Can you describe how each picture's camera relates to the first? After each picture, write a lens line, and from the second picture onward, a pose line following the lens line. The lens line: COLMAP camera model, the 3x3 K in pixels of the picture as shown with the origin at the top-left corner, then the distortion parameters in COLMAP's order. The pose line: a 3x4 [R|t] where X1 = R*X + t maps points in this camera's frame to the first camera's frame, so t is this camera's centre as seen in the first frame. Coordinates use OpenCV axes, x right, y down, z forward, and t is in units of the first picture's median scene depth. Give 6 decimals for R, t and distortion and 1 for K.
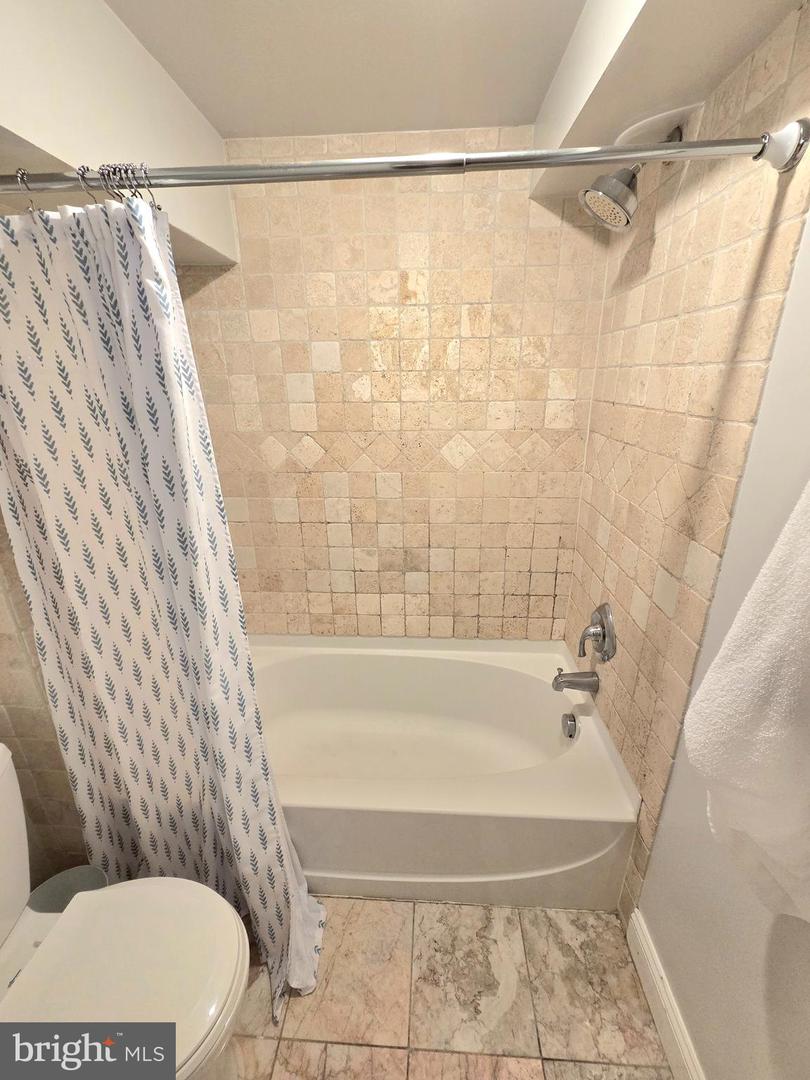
lens RADIAL K [[442.4, 0, 404.7], [0, 442.4, 535.6], [0, 0, 1]] dist [0.006752, -0.001678]
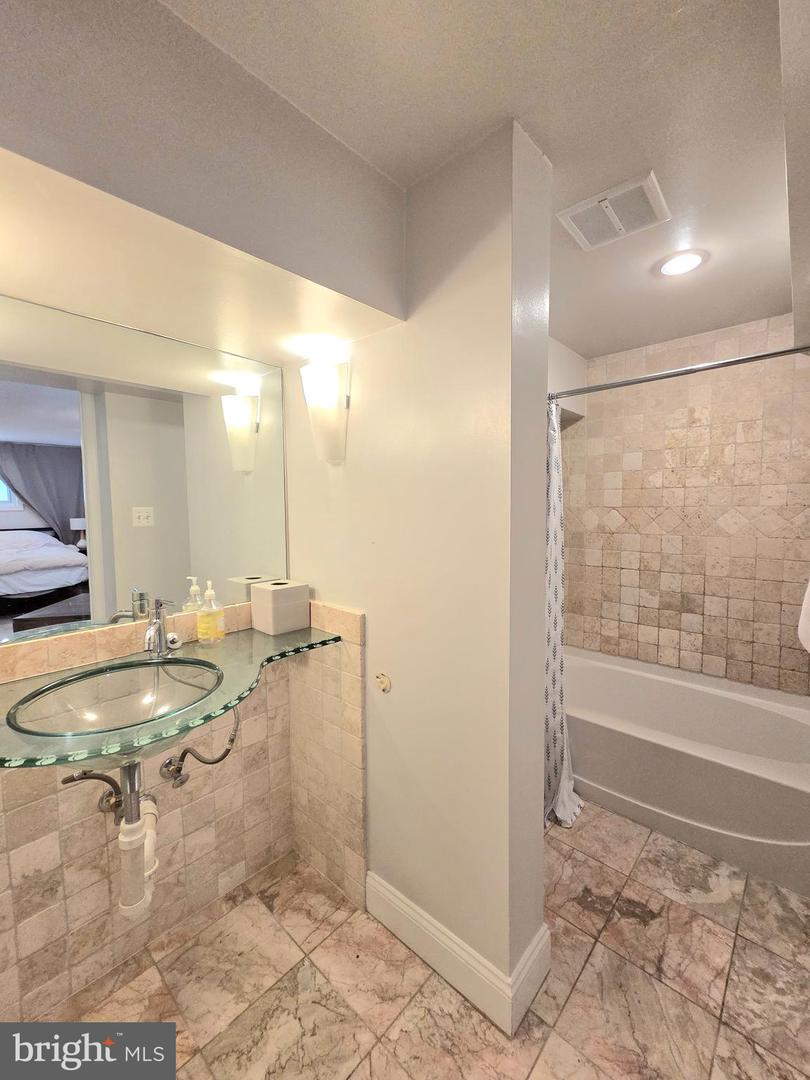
lens RADIAL K [[442.4, 0, 406.9], [0, 442.4, 541.7], [0, 0, 1]] dist [0.006752, -0.001678]
pose [[0.775516, 0.055770, -0.628860, 0.207157], [-0.213646, 0.960505, -0.178288, 0.324876], [0.594079, 0.272618, 0.756802, -0.601997]]
